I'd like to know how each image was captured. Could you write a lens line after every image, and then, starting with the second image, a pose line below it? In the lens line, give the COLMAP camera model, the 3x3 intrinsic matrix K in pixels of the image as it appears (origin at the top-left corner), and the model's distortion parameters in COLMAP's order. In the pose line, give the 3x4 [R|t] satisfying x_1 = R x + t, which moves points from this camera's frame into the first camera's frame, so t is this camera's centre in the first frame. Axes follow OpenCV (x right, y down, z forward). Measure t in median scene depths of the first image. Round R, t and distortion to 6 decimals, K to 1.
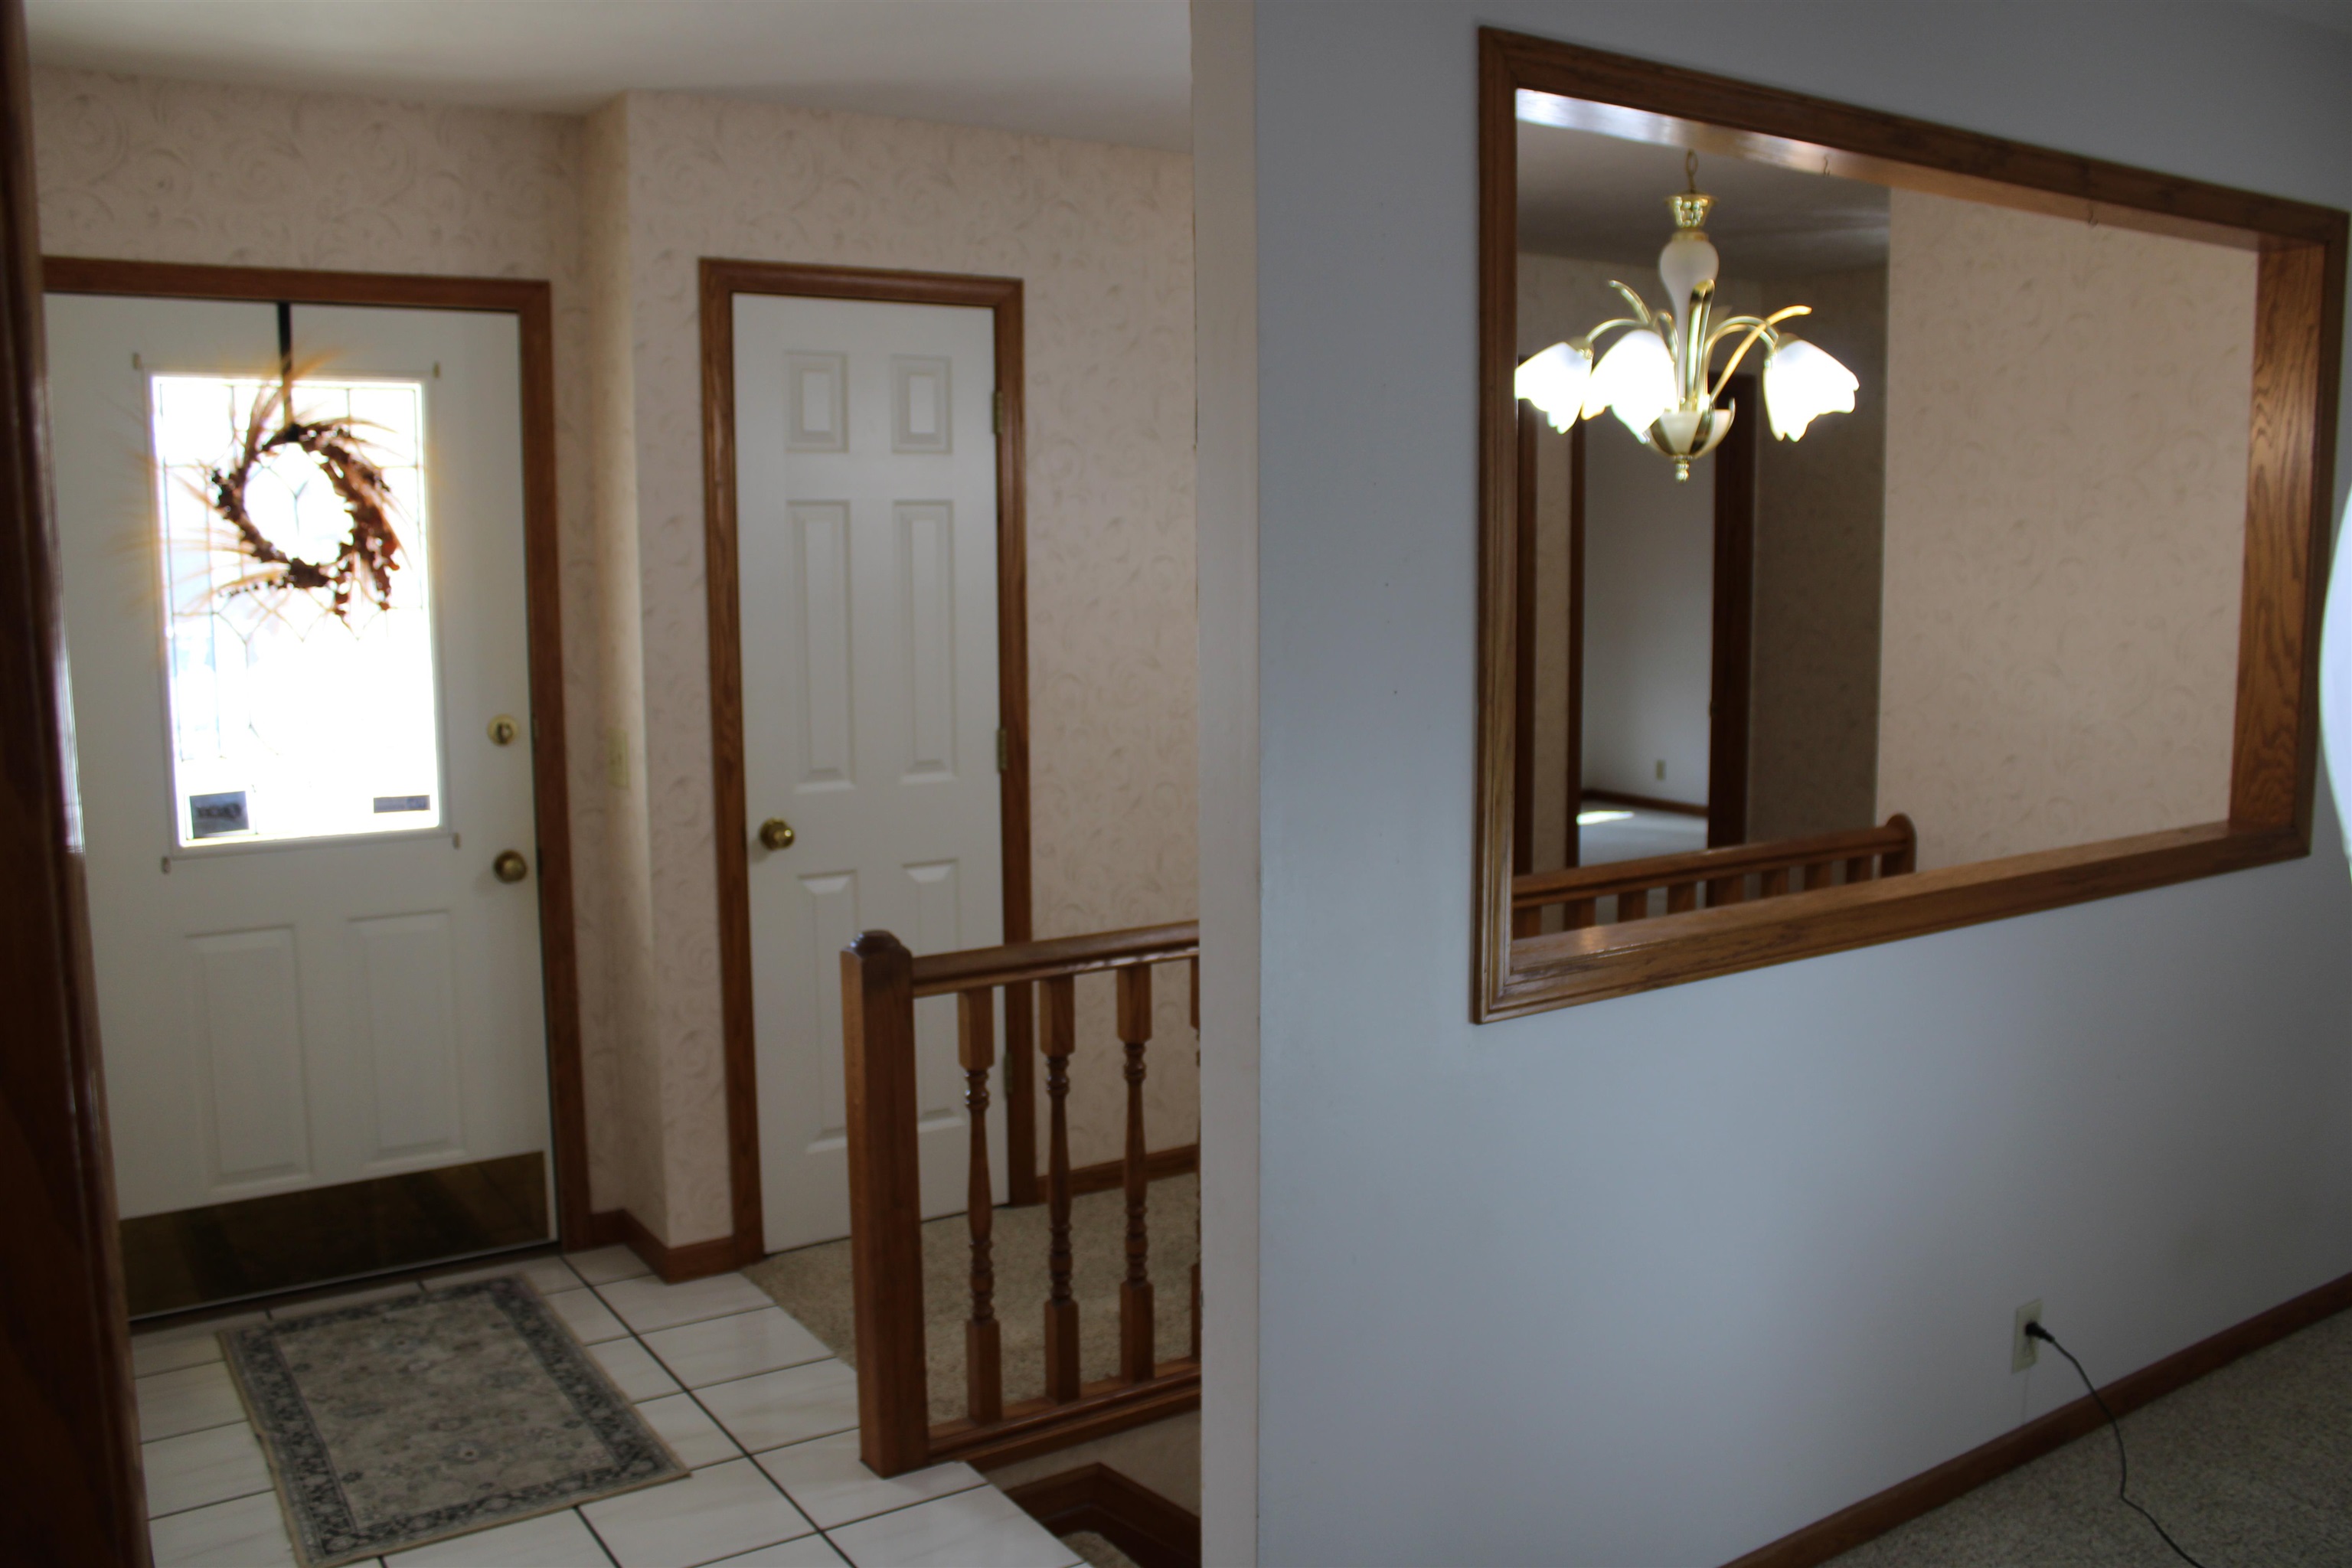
lens RADIAL K [[1923.9, 0, 1176.0], [0, 1923.9, 784.0], [0, 0, 1]] dist [-0.187859, 0.200174]
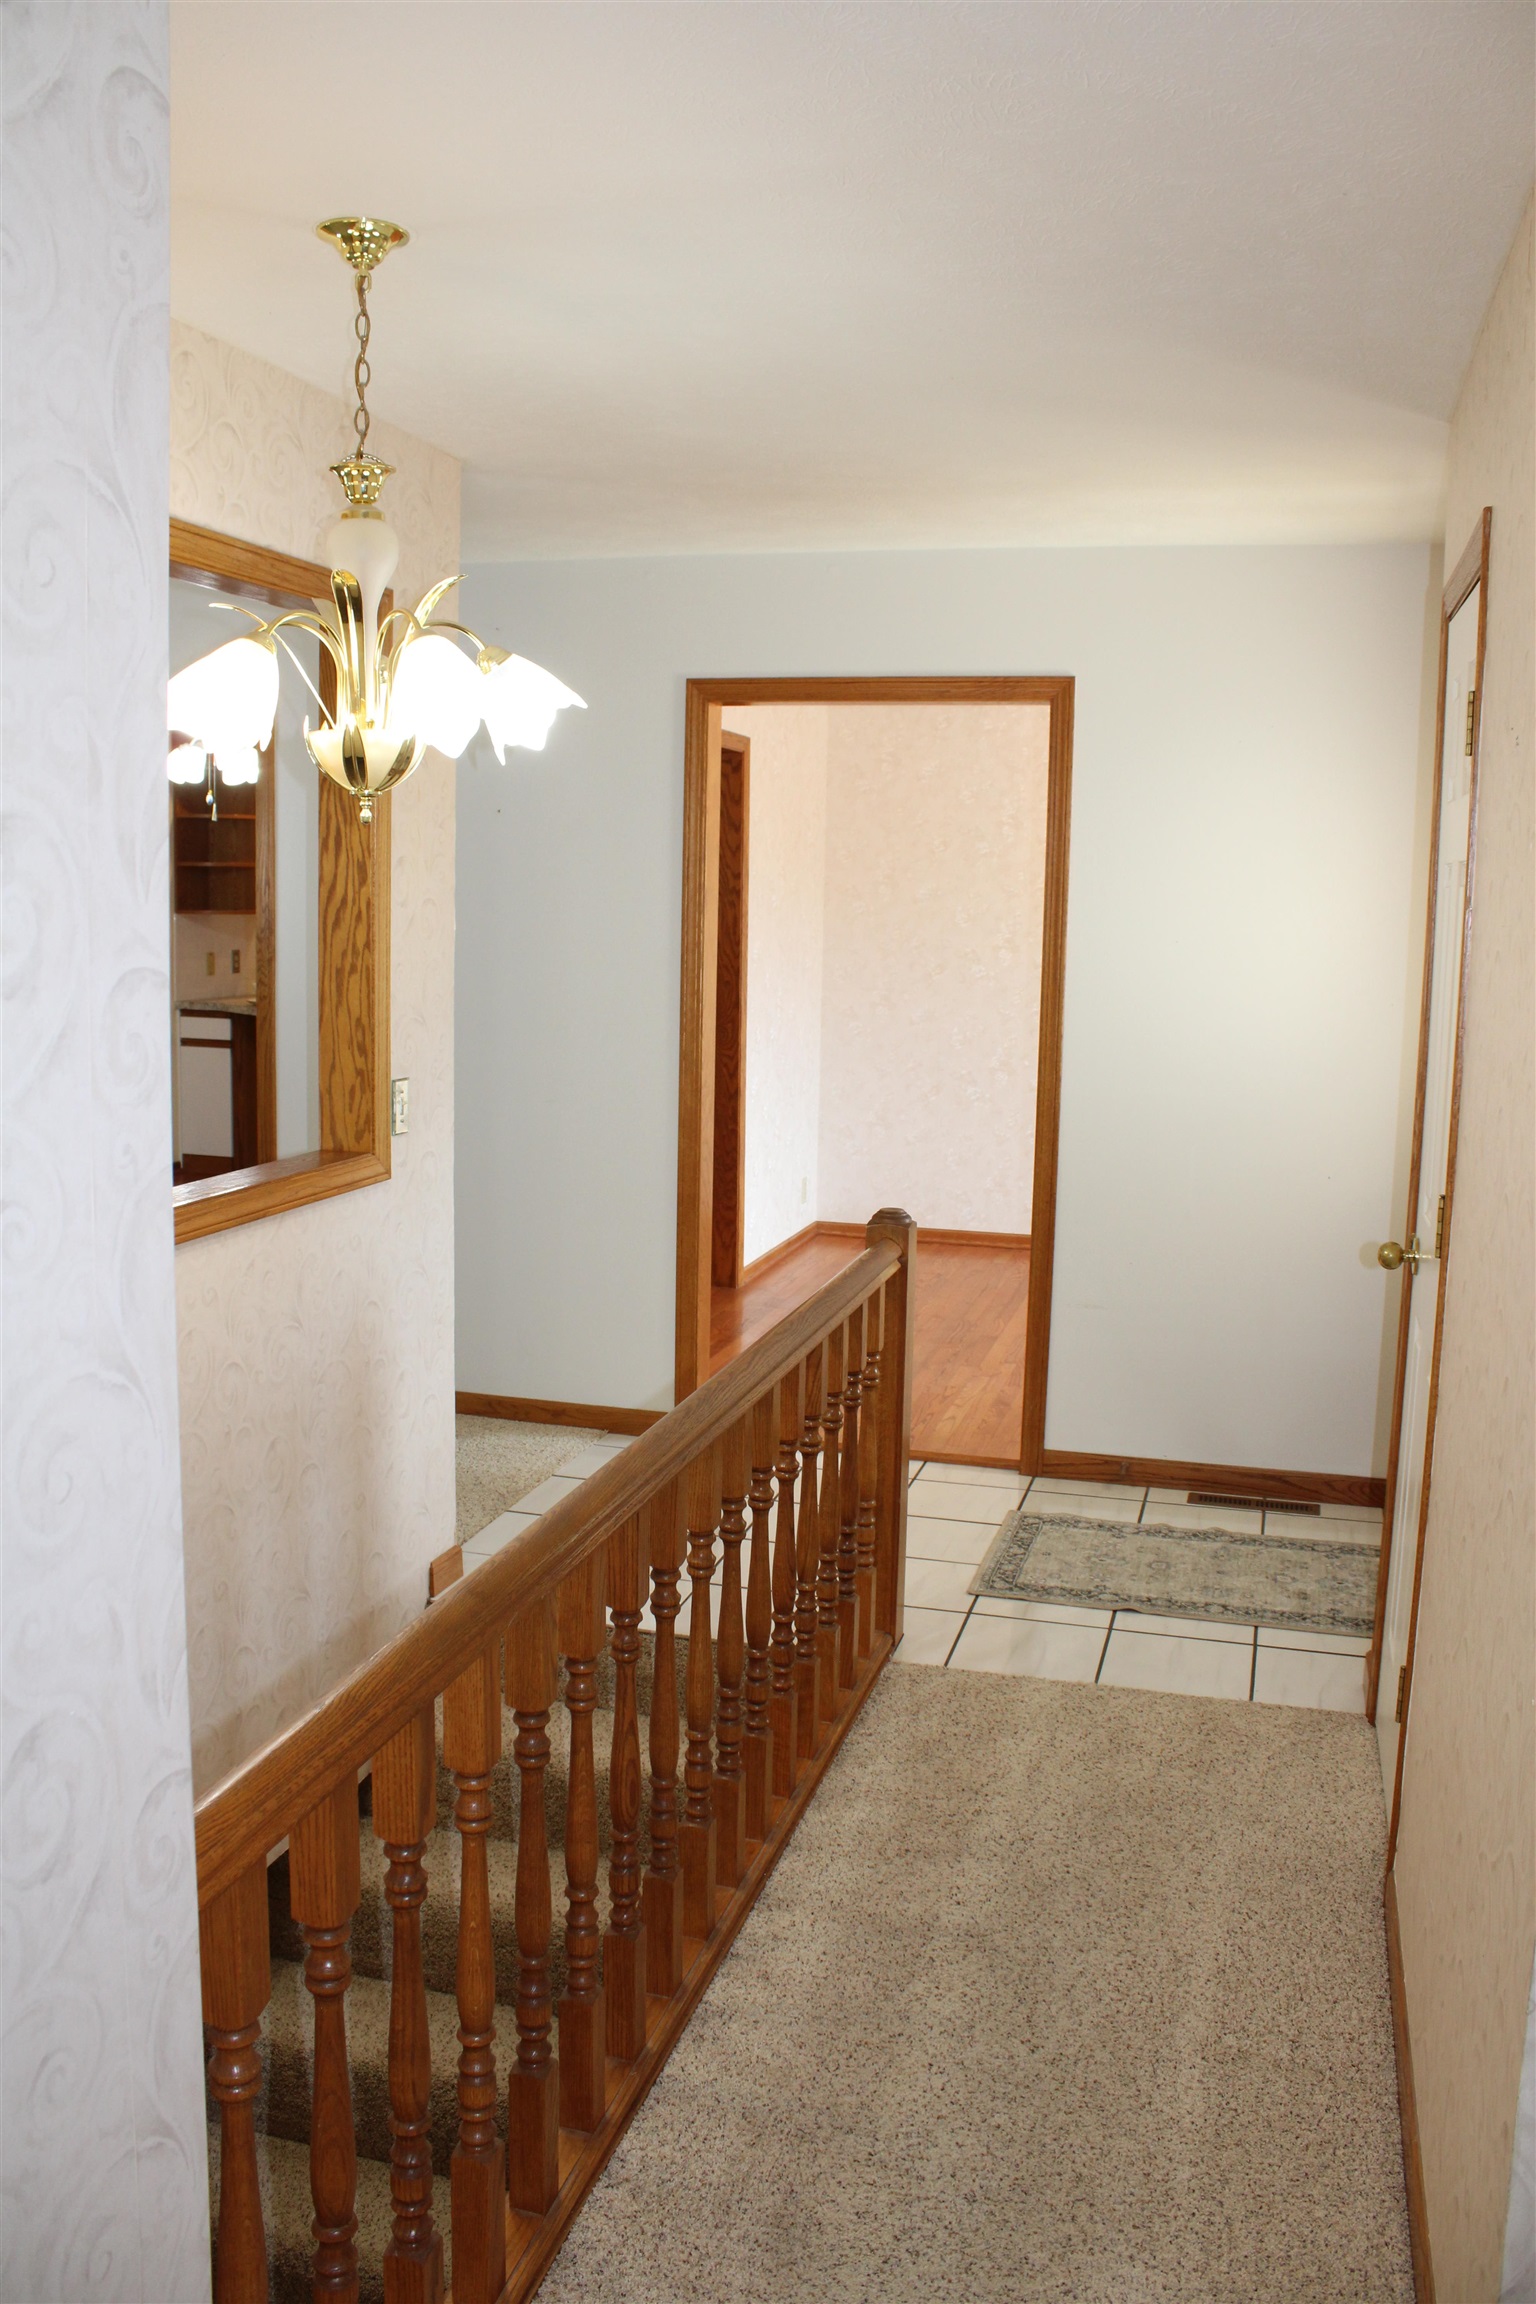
lens RADIAL K [[1884.7, 0, 768.0], [0, 1884.7, 1152.0], [0, 0, 1]] dist [-0.187859, 0.200174]
pose [[-0.751920, 0.083655, -0.653925, 0.603920], [-0.094252, 0.968086, 0.232221, -0.203538], [0.652482, 0.236245, -0.720039, 1.555556]]
